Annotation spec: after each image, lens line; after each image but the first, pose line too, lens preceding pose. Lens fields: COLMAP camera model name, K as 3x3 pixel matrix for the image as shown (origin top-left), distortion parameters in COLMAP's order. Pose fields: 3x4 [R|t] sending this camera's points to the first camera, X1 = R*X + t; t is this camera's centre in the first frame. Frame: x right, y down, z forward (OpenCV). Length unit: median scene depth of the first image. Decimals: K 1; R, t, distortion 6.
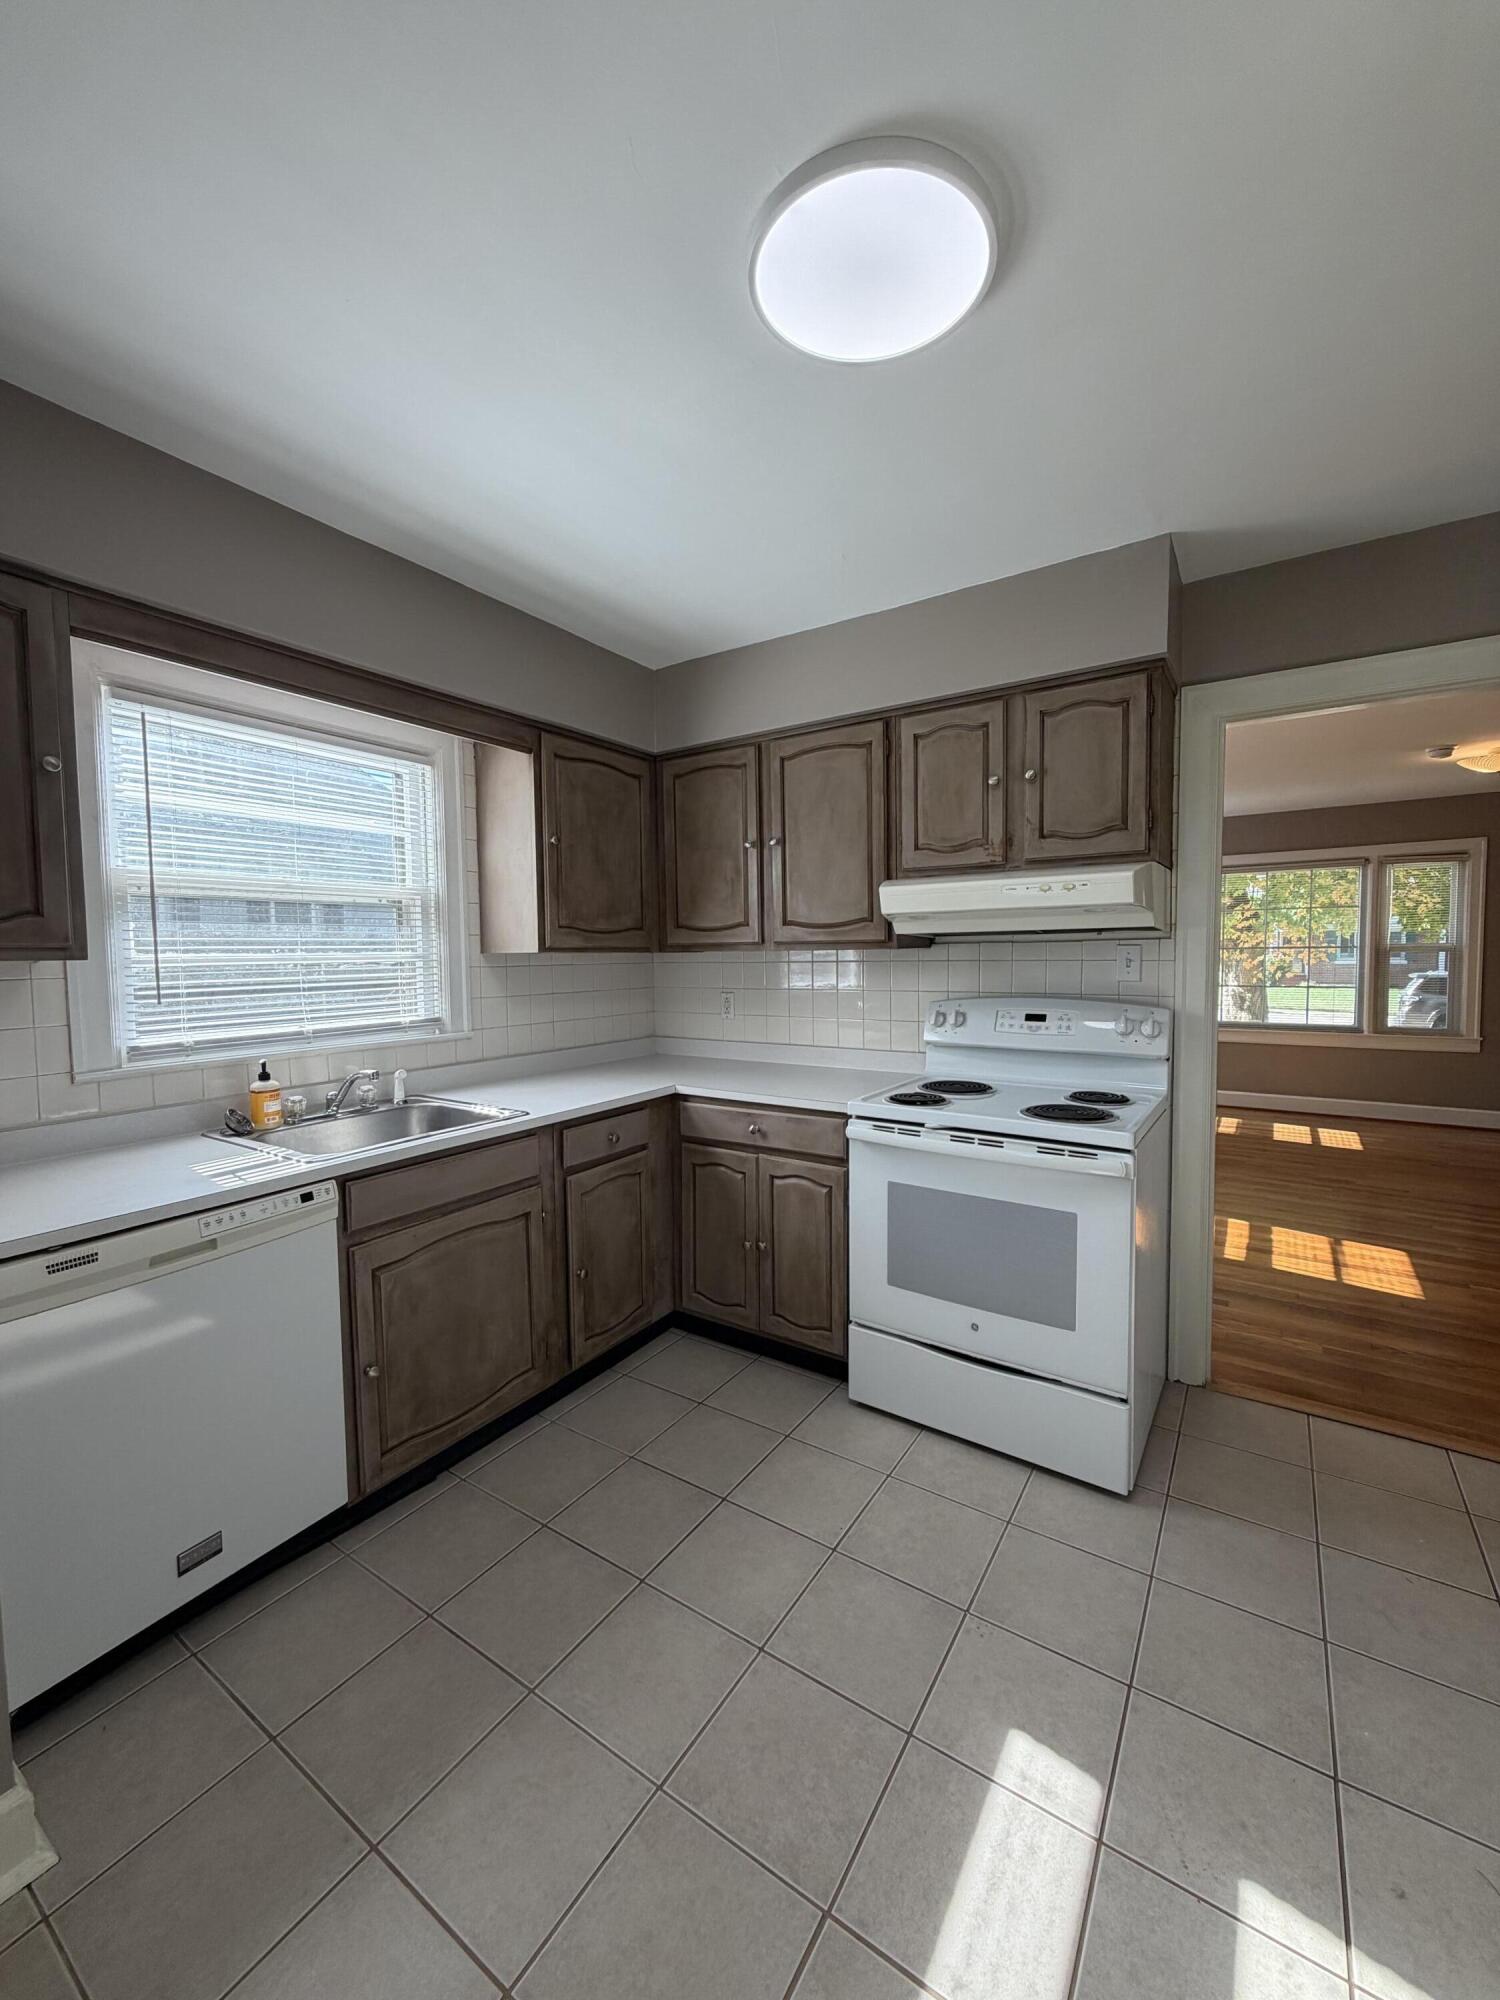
lens RADIAL K [[791.6, 0, 753.0], [0, 791.6, 998.8], [0, 0, 1]] dist [-0.002634, 0.000263]
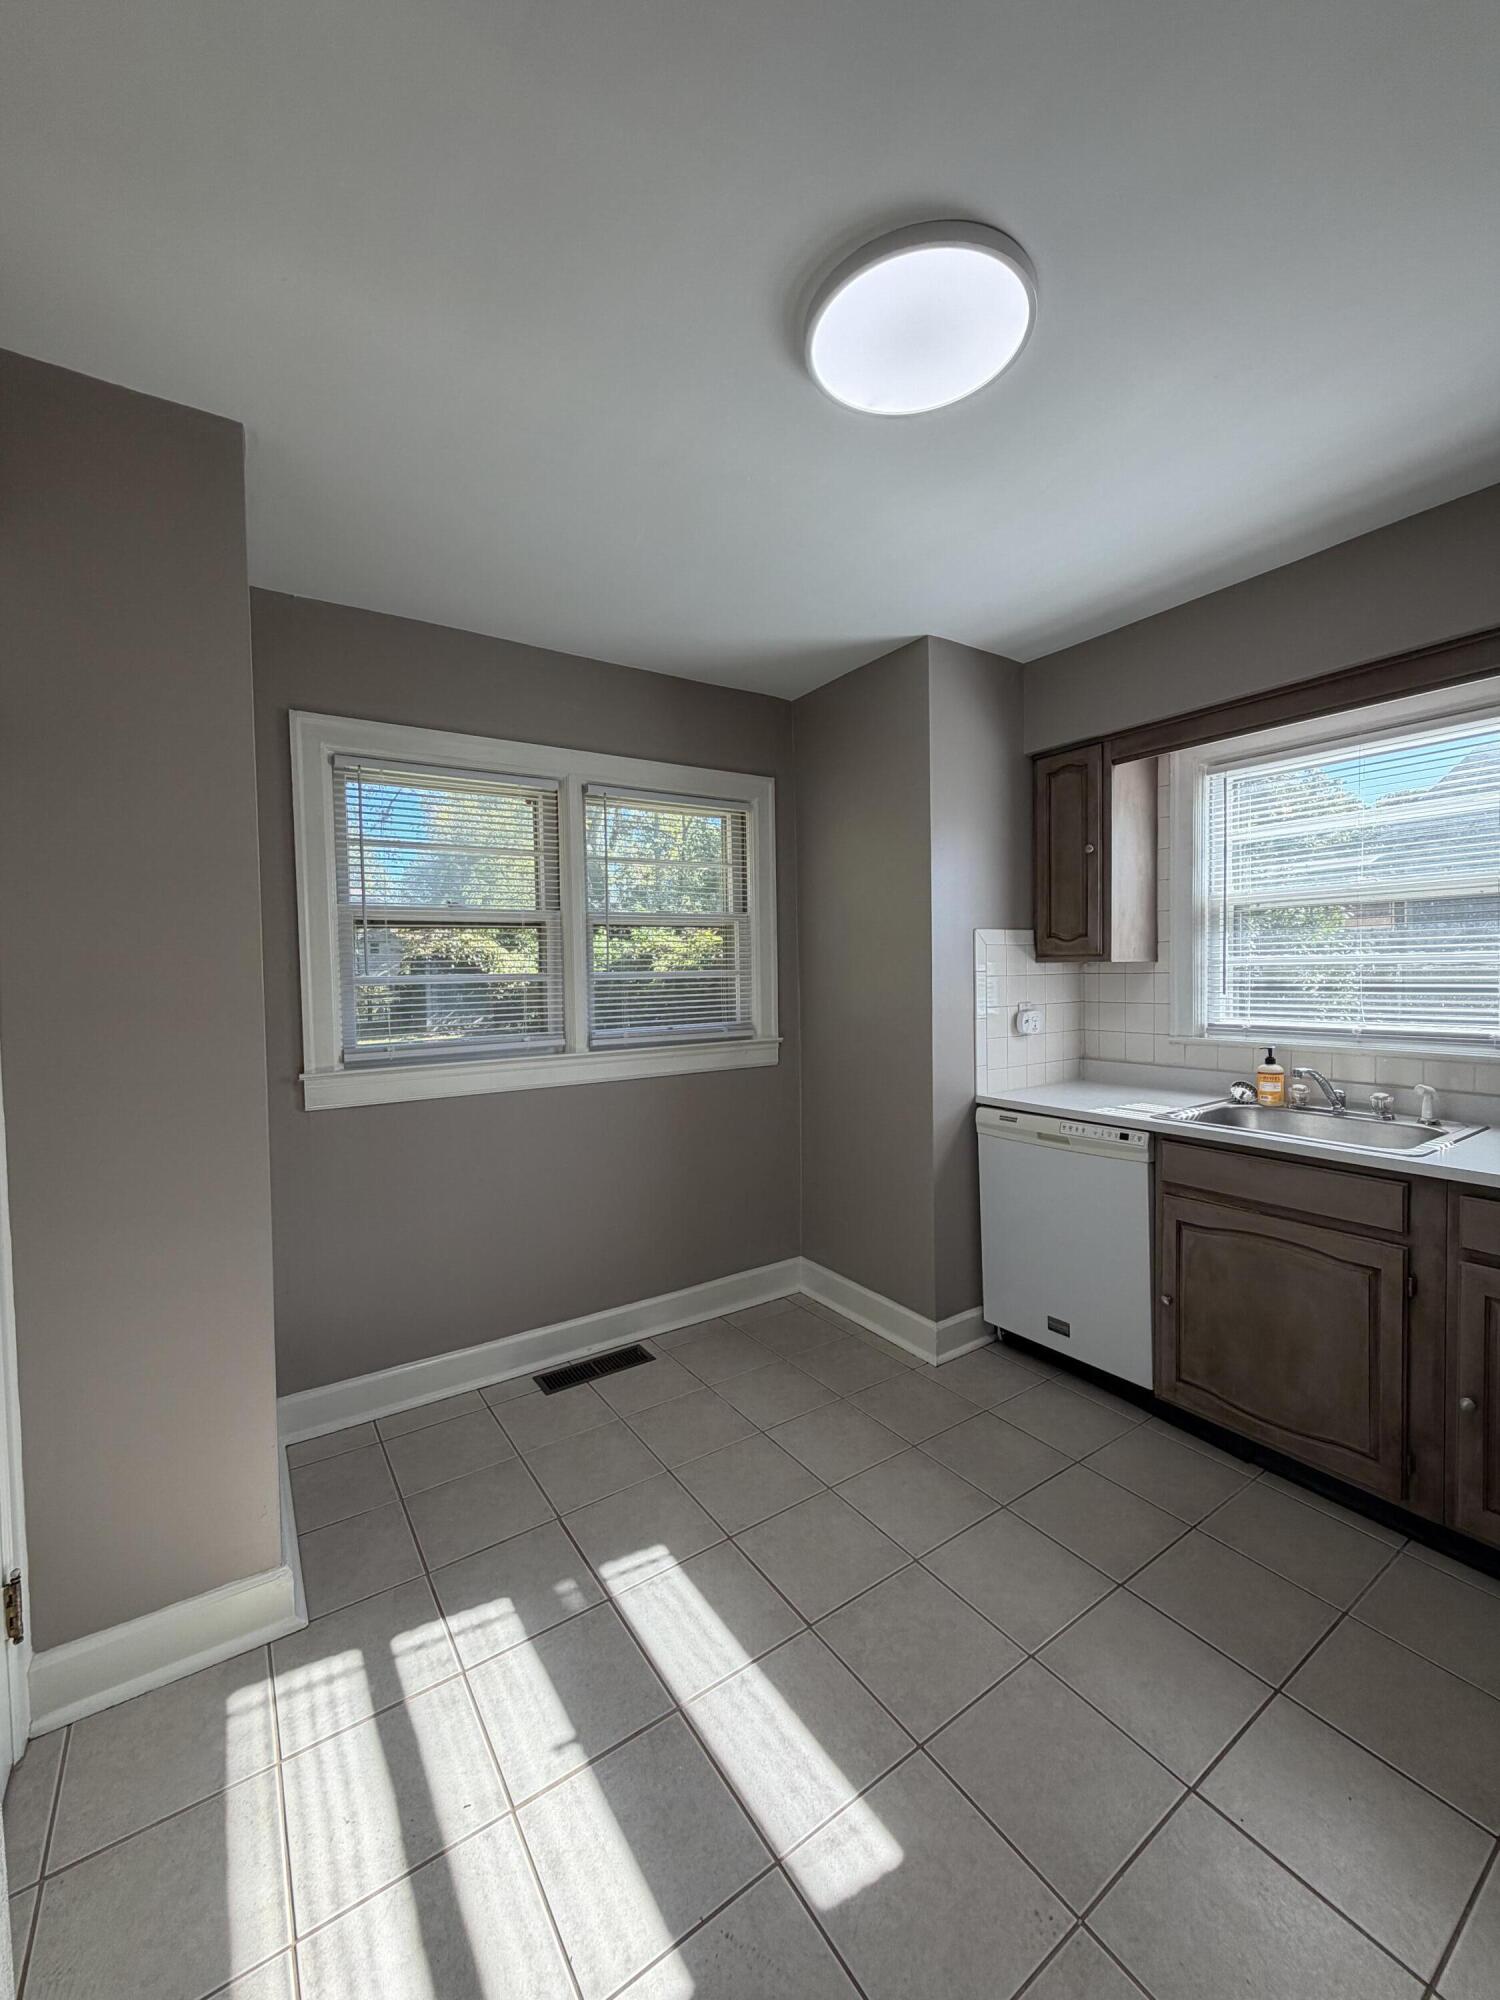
lens RADIAL K [[791.6, 0, 749.7], [0, 791.6, 1001.0], [0, 0, 1]] dist [-0.002634, 0.000263]
pose [[-0.383804, 0.054825, -0.921786, 0.852510], [-0.035648, 0.996612, 0.074119, -0.055697], [0.922726, 0.061307, -0.380549, 0.831976]]
